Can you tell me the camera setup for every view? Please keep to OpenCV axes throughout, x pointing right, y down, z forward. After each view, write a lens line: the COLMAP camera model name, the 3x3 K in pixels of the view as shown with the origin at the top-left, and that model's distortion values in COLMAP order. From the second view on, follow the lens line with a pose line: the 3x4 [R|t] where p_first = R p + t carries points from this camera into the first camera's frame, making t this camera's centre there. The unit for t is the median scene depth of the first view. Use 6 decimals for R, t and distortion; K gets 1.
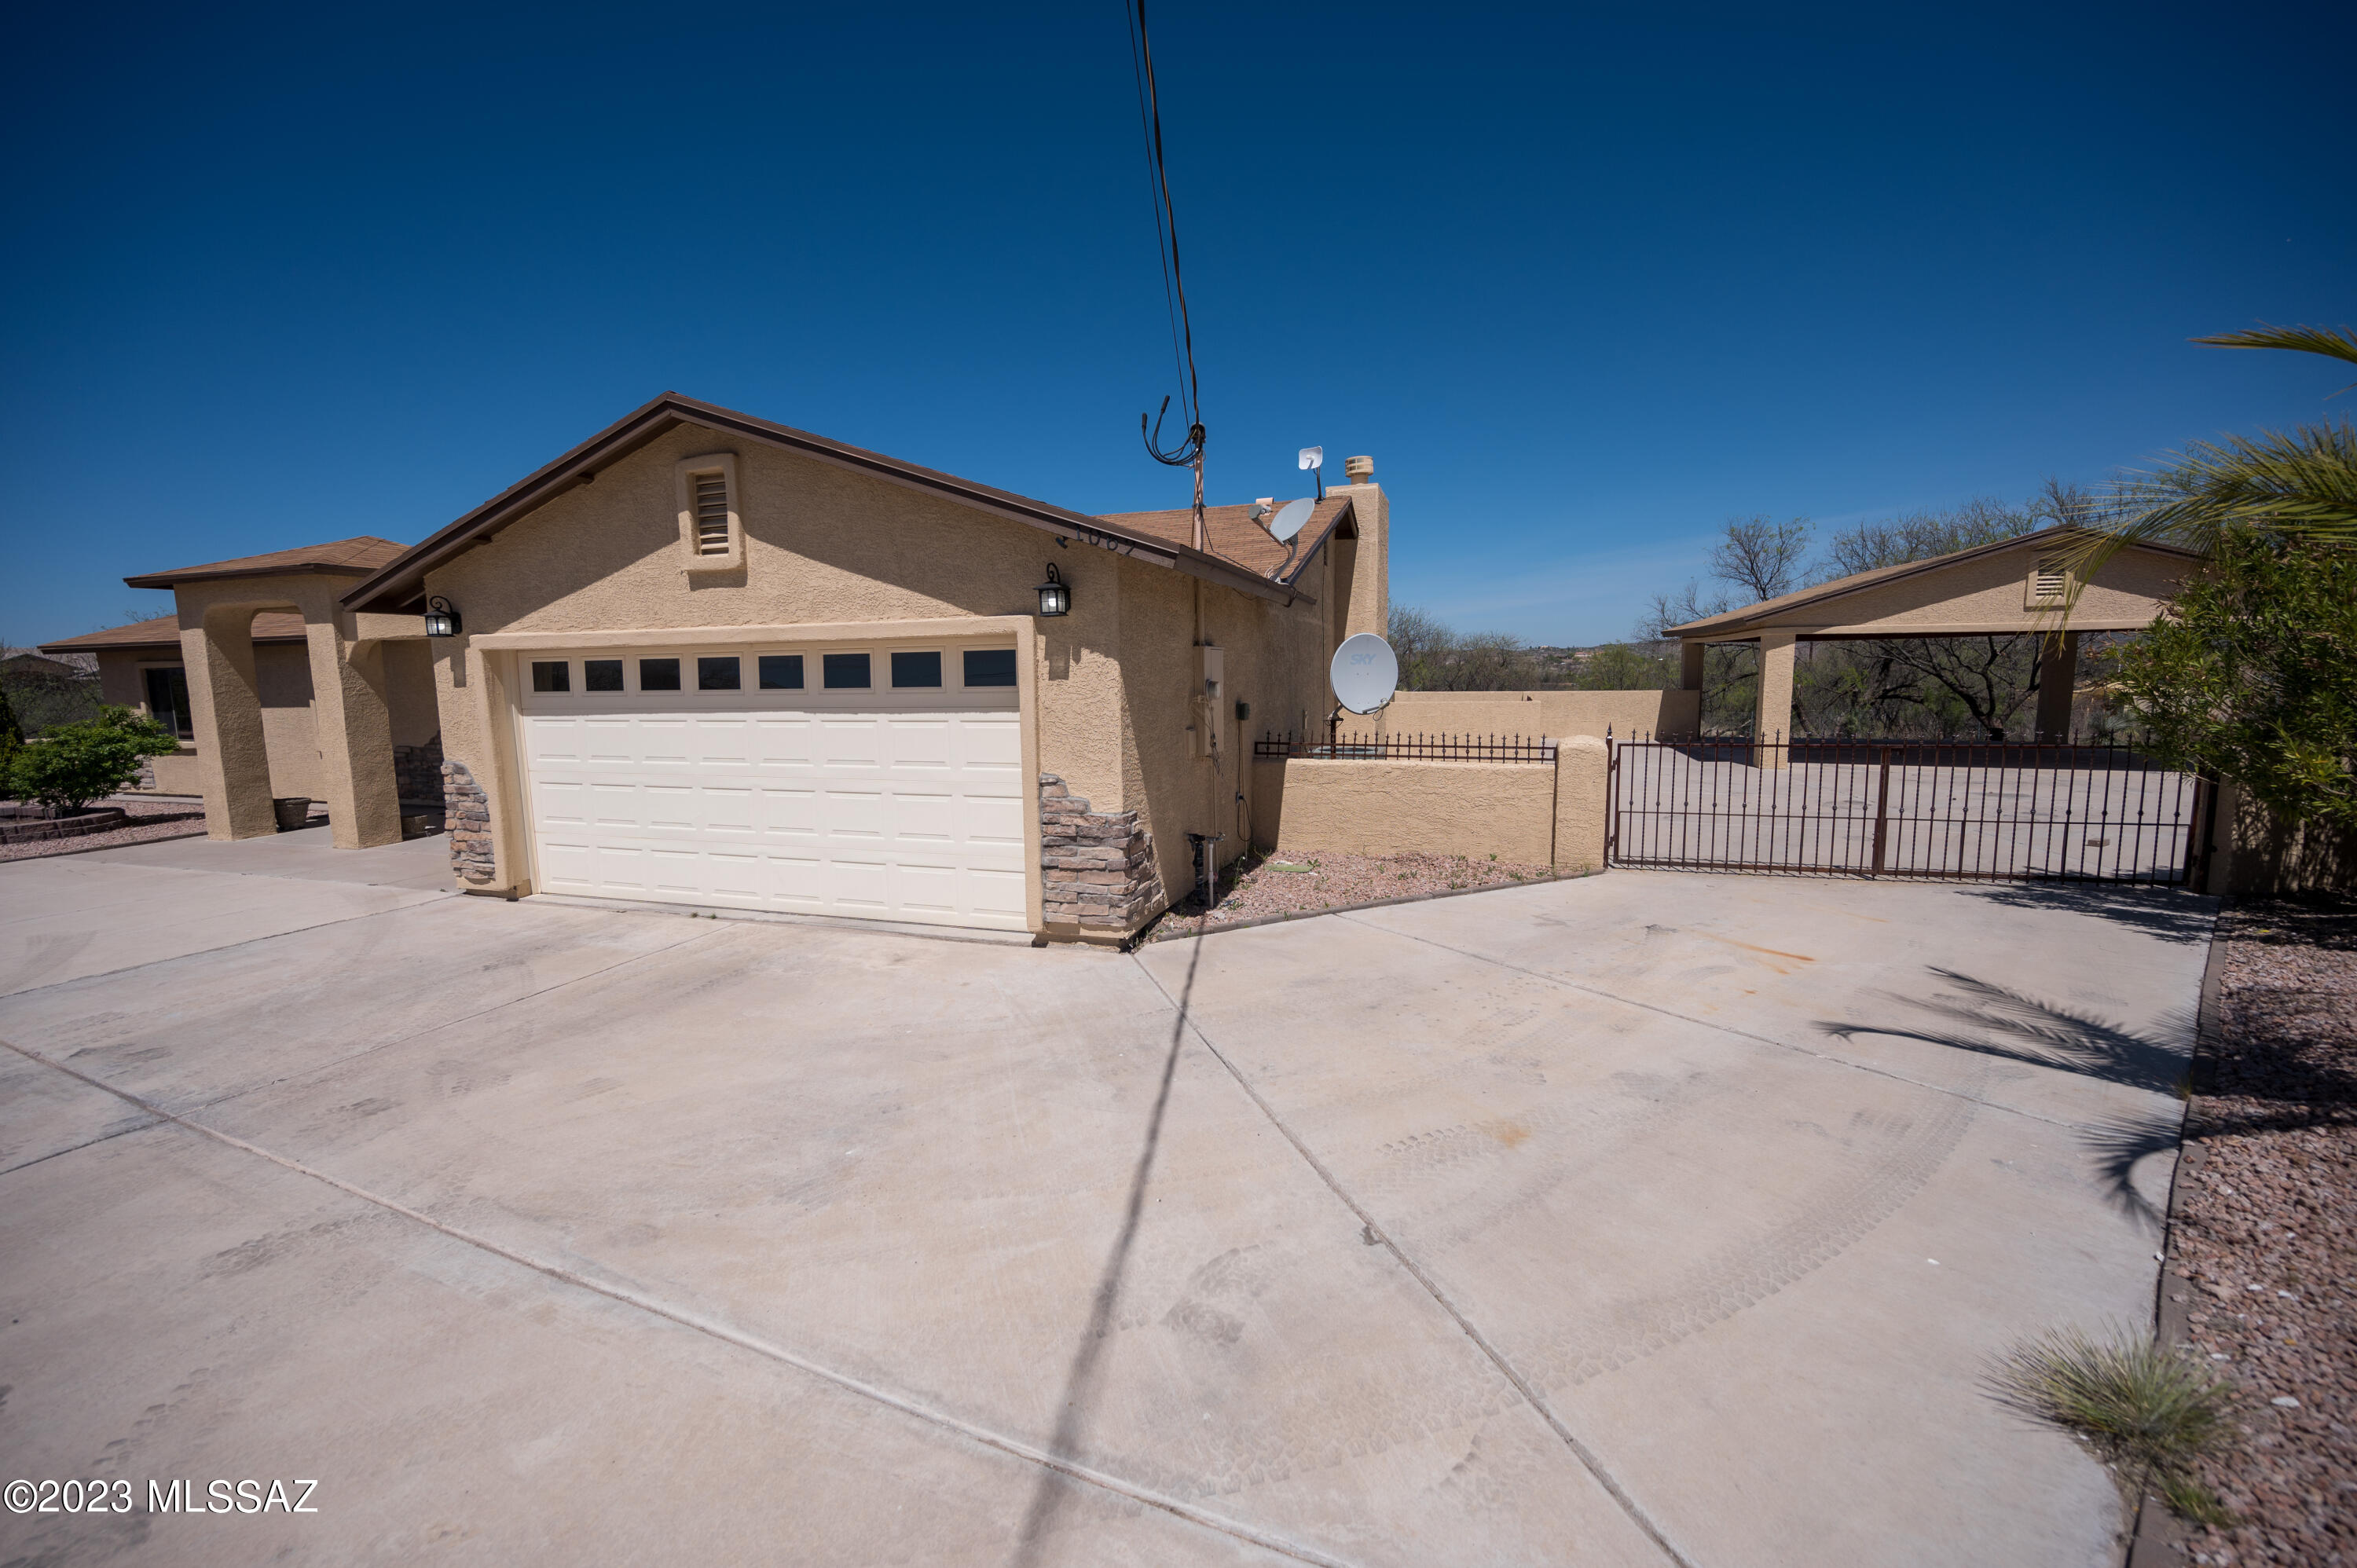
lens RADIAL K [[932.1, 0, 1176.2], [0, 932.1, 776.1], [0, 0, 1]] dist [-0.001356, 0.000033]
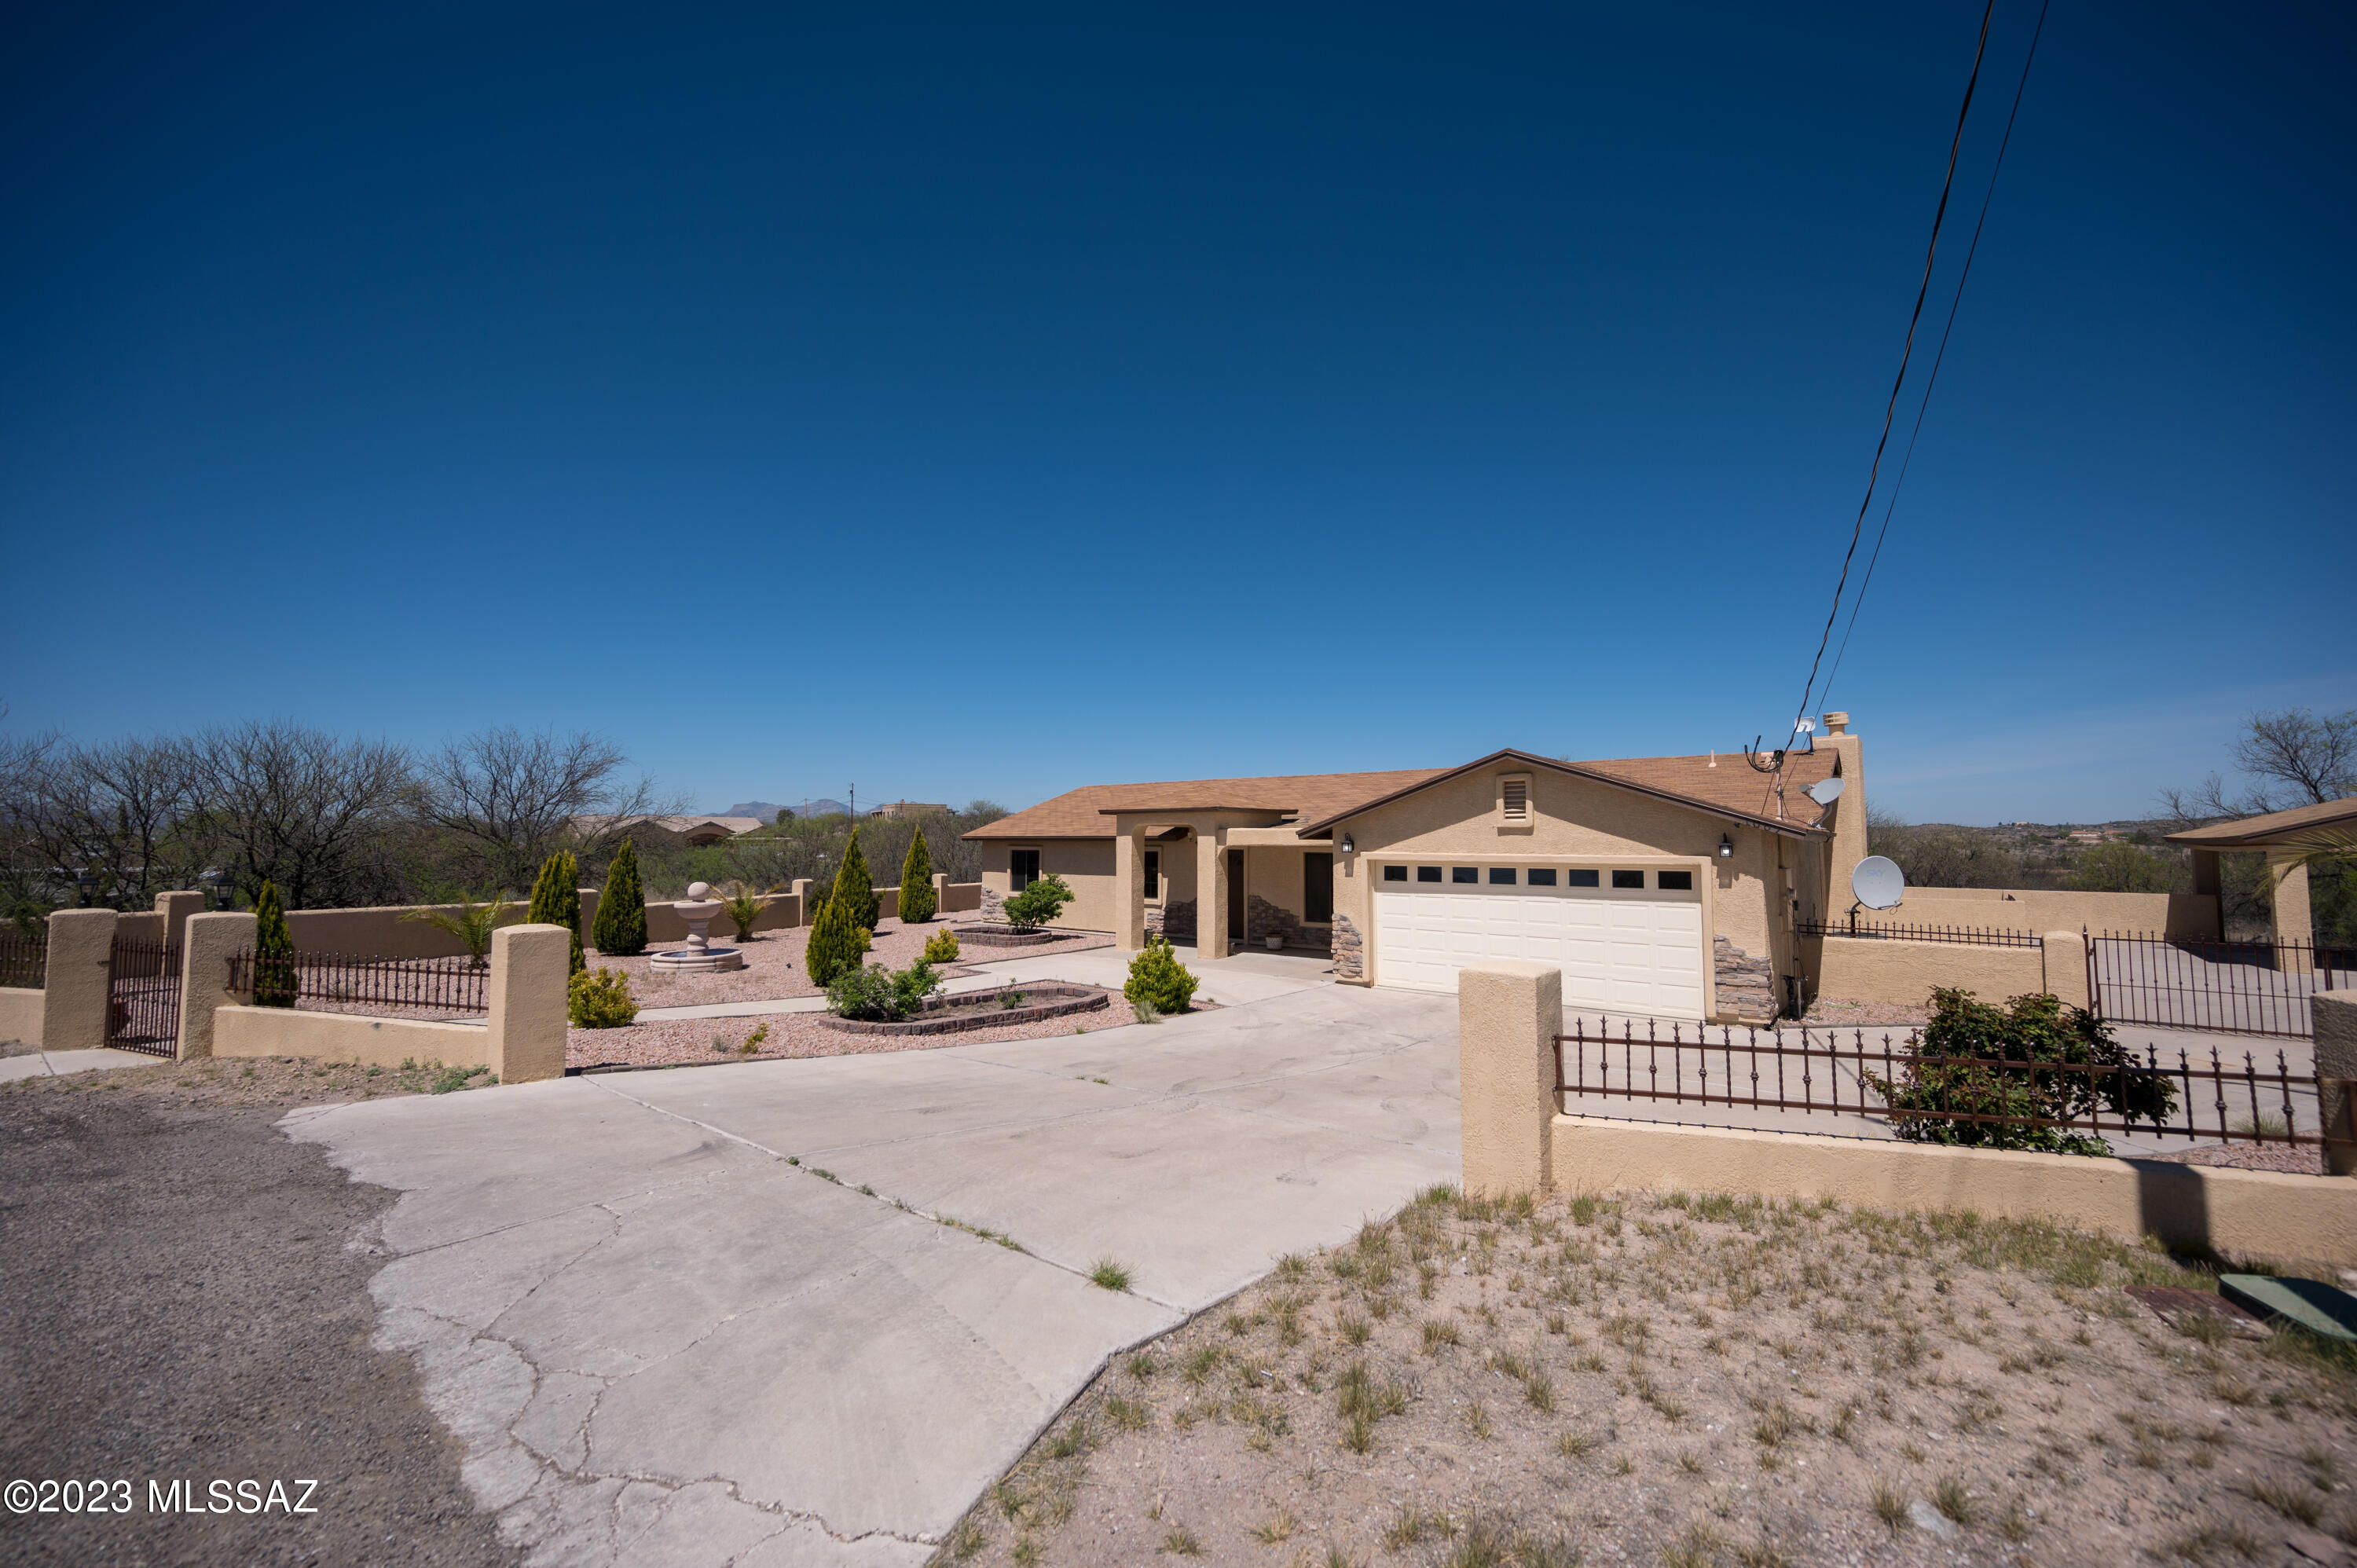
lens RADIAL K [[932.1, 0, 1176.2], [0, 932.1, 776.1], [0, 0, 1]] dist [-0.001356, 0.000033]
pose [[0.934591, -0.005962, -0.355675, -0.395738], [-0.058103, 0.983873, -0.169169, 0.051378], [0.350948, 0.178769, 0.919172, -1.004842]]
